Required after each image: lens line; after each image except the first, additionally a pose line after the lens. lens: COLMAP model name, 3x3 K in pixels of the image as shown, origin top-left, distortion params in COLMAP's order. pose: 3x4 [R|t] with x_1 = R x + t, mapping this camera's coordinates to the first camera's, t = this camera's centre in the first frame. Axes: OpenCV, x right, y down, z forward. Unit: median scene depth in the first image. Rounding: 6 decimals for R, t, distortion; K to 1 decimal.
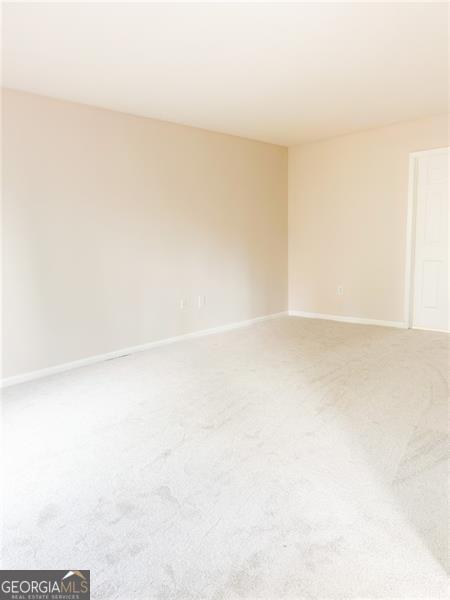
lens RADIAL K [[439.0, 0, 224.6], [0, 439.0, 288.5], [0, 0, 1]] dist [0.049818, -0.032466]
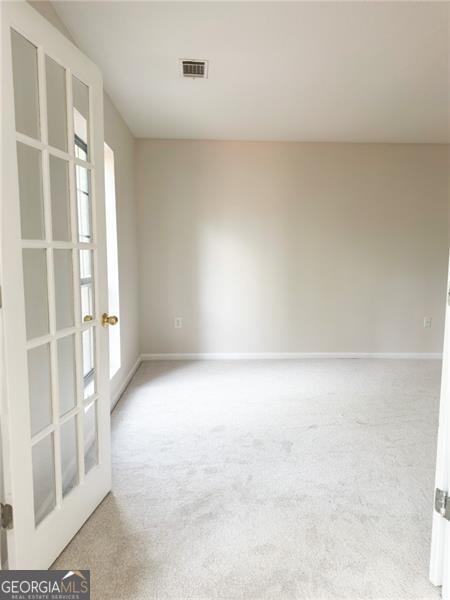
lens RADIAL K [[439.0, 0, 224.6], [0, 439.0, 288.5], [0, 0, 1]] dist [0.049818, -0.032466]
pose [[0.738404, 0.104757, -0.666172, 0.585140], [-0.119364, 0.992566, 0.023777, -0.028461], [0.663710, 0.061960, 0.745419, -0.176089]]
